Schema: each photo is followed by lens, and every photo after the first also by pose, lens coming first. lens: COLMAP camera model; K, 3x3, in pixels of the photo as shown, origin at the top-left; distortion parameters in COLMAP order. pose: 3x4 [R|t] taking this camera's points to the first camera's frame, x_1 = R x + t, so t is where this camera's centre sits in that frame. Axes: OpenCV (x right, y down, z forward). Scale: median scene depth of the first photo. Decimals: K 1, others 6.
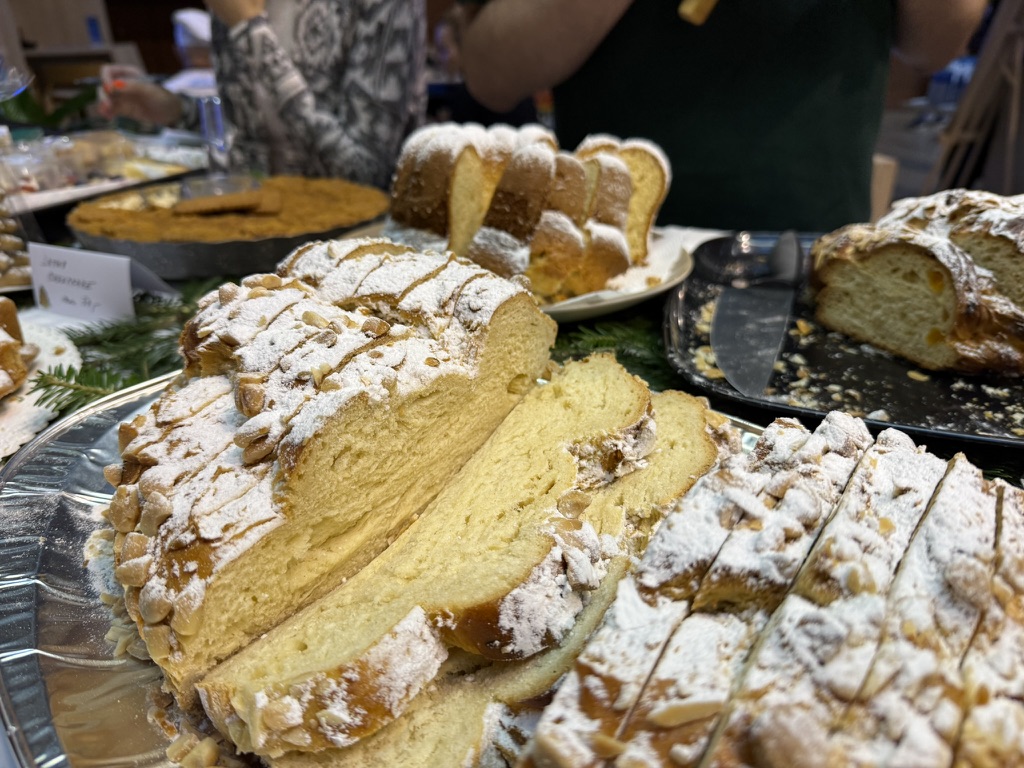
lens RADIAL K [[732.3, 0, 510.9], [0, 732.3, 381.4], [0, 0, 1]] dist [0.022865, -0.025161]
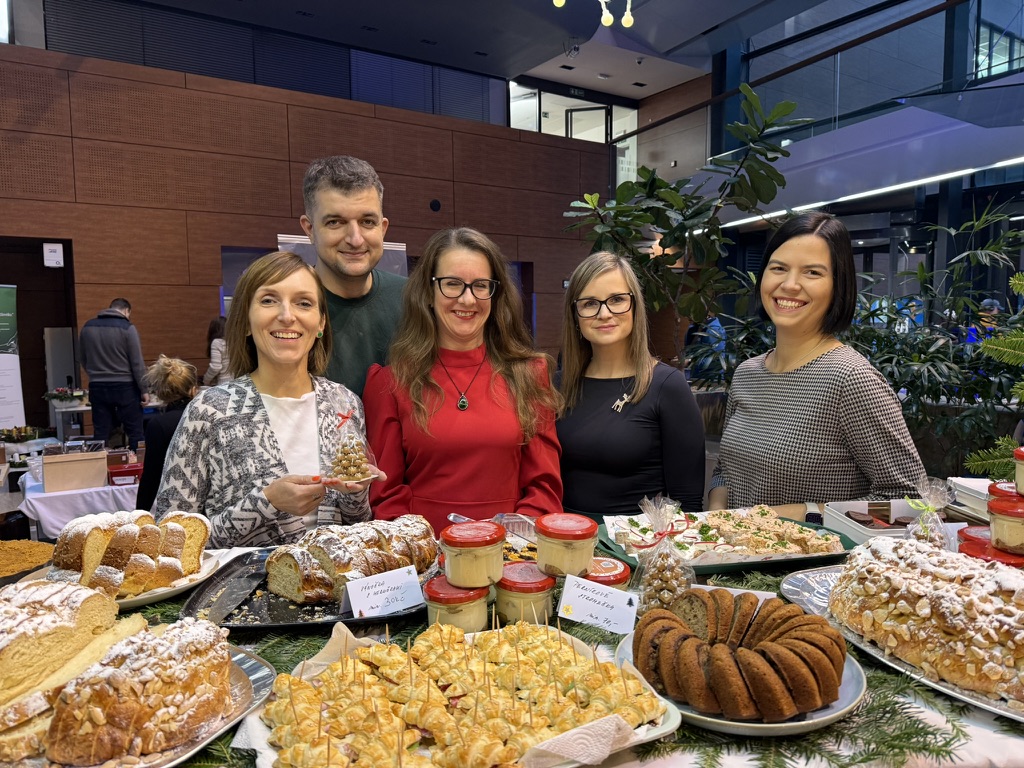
lens RADIAL K [[732.3, 0, 511.7], [0, 732.3, 391.2], [0, 0, 1]] dist [0.022865, -0.025161]
pose [[0.936614, -0.037542, 0.348347, 0.555912], [0.161818, 0.928199, -0.335055, 0.360986], [-0.310757, 0.370186, 0.875439, -2.245585]]
